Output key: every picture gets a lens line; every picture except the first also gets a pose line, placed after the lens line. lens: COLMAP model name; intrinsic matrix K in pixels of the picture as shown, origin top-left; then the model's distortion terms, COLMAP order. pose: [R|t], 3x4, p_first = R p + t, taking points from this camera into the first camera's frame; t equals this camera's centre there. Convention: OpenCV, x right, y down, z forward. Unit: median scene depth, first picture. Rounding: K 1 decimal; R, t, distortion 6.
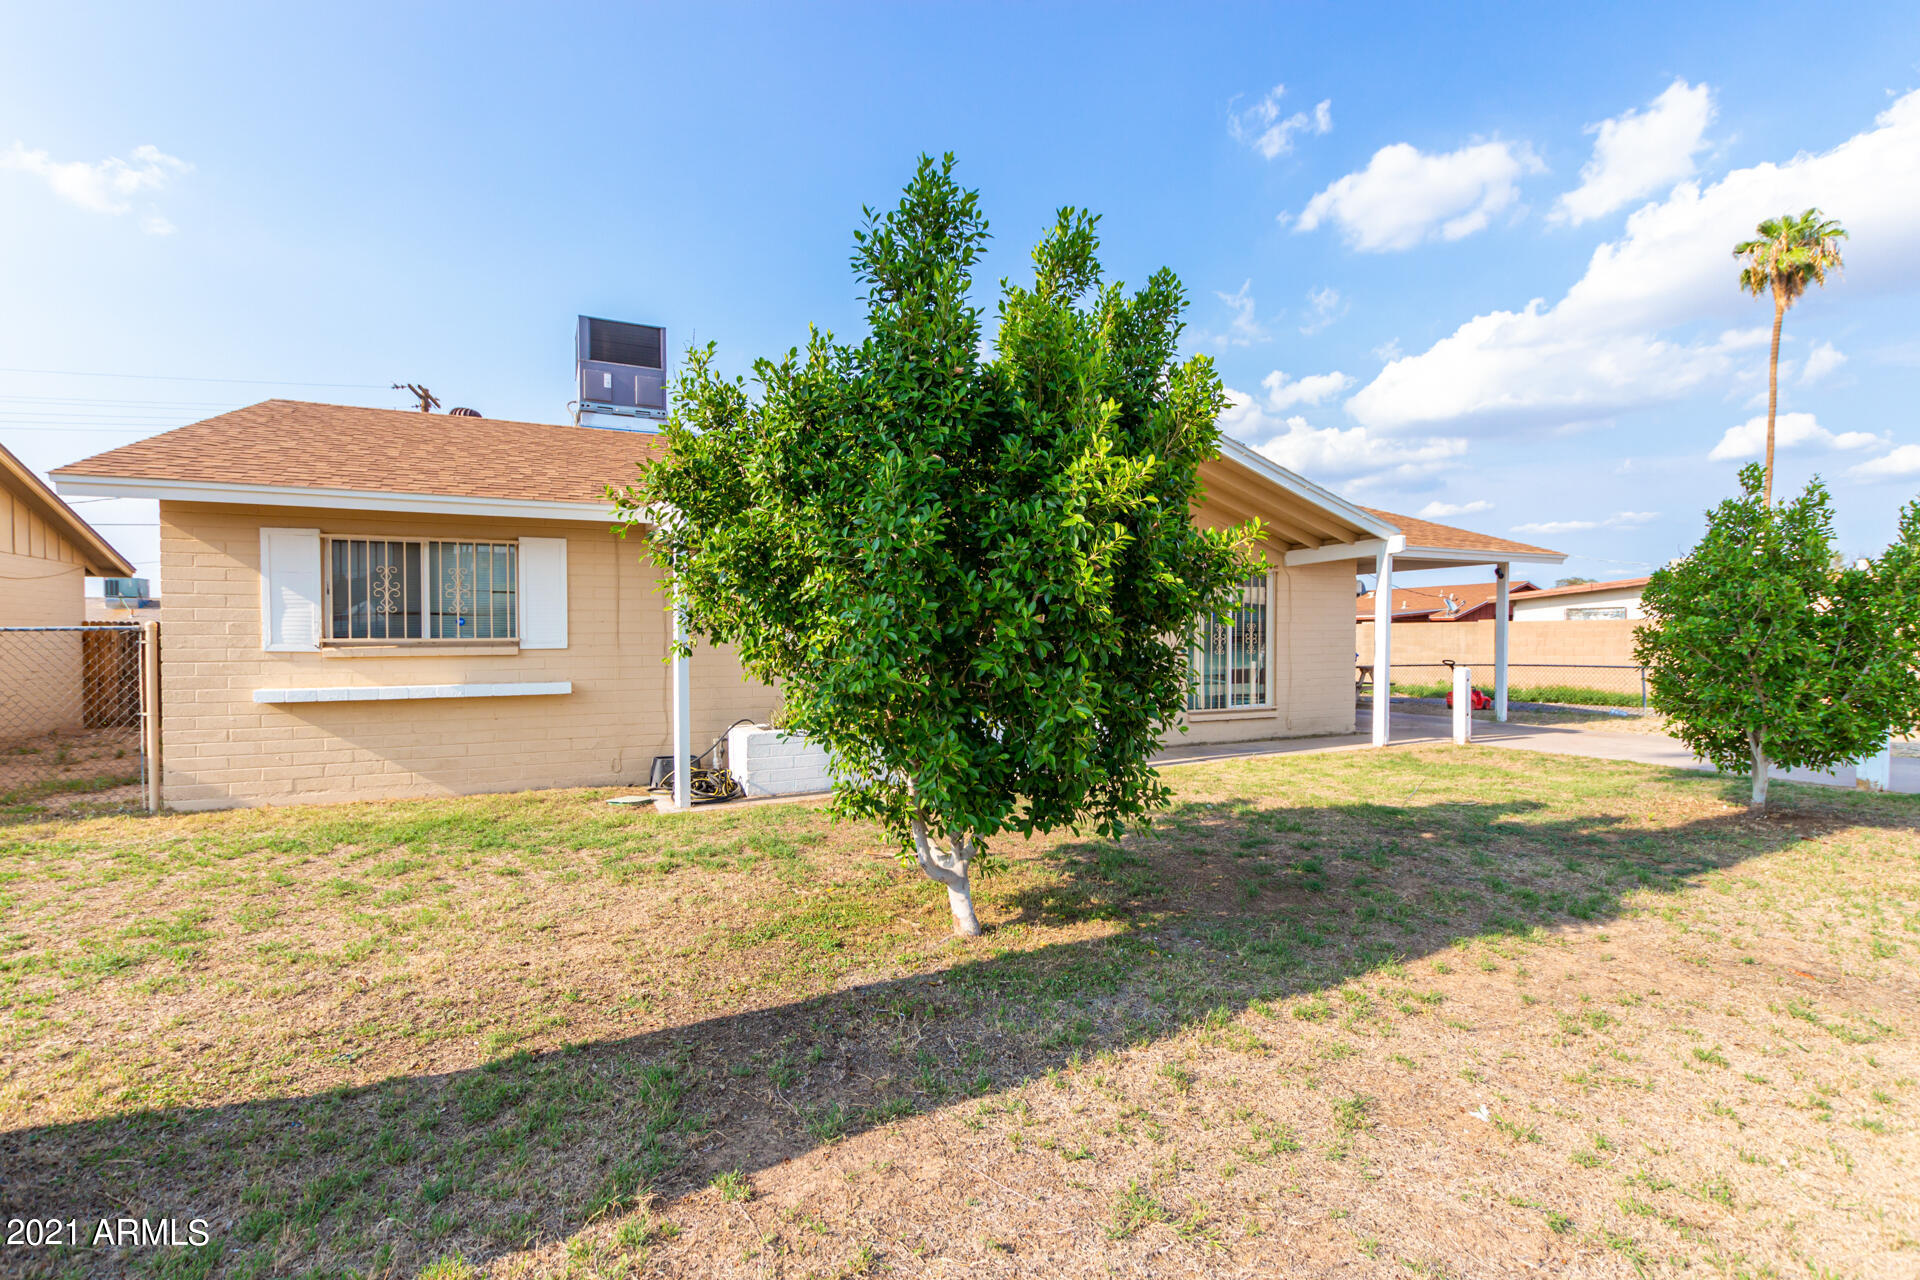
lens RADIAL K [[882.7, 0, 952.2], [0, 882.7, 641.5], [0, 0, 1]] dist [0.005174, -0.001510]
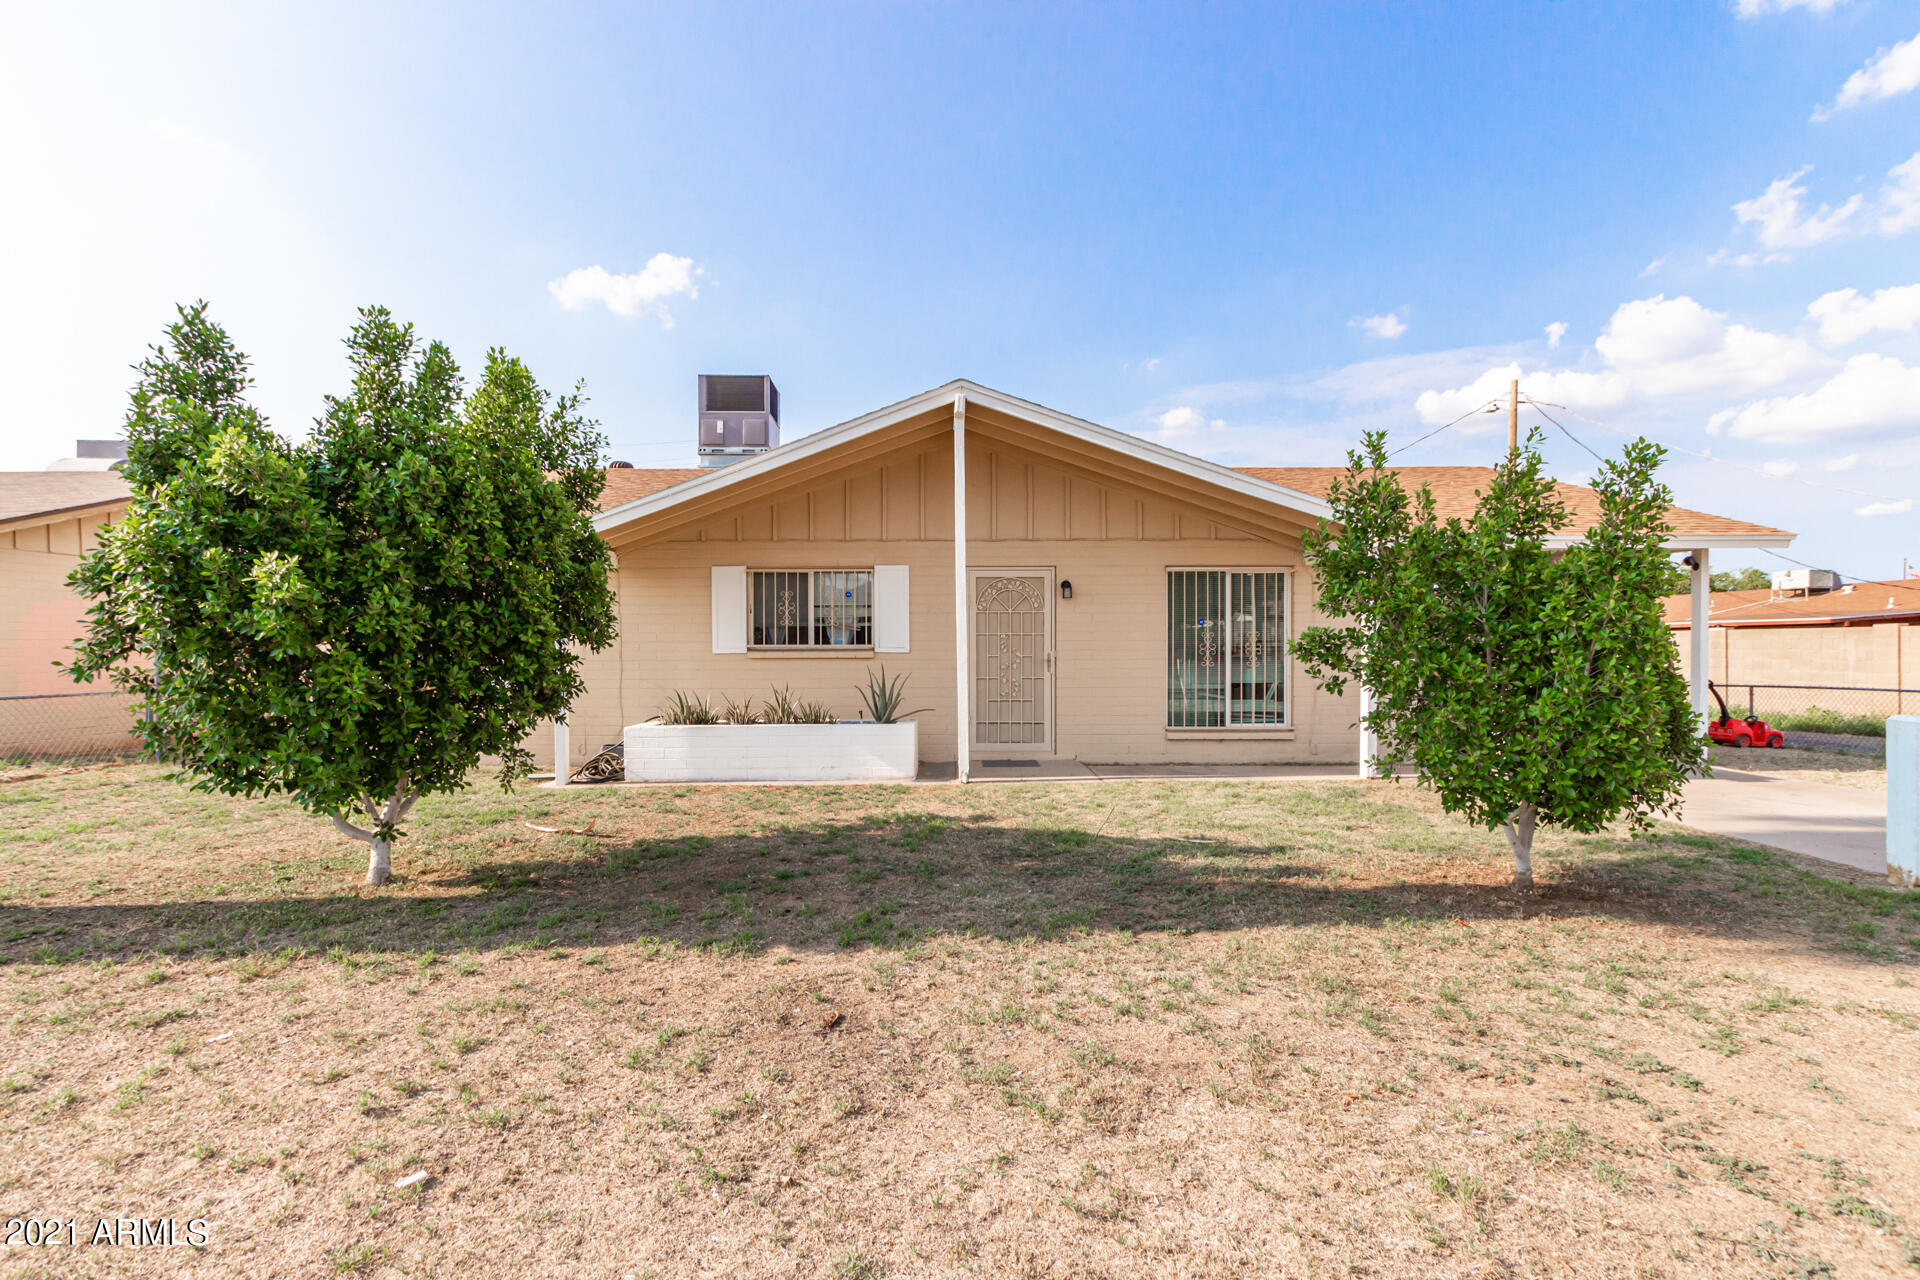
lens RADIAL K [[882.7, 0, 939.8], [0, 882.7, 650.9], [0, 0, 1]] dist [0.005174, -0.001510]
pose [[0.907927, 0.006253, -0.419082, 0.410694], [-0.005425, 0.999980, 0.003167, -0.002678], [0.419093, -0.000602, 0.907943, 0.060789]]
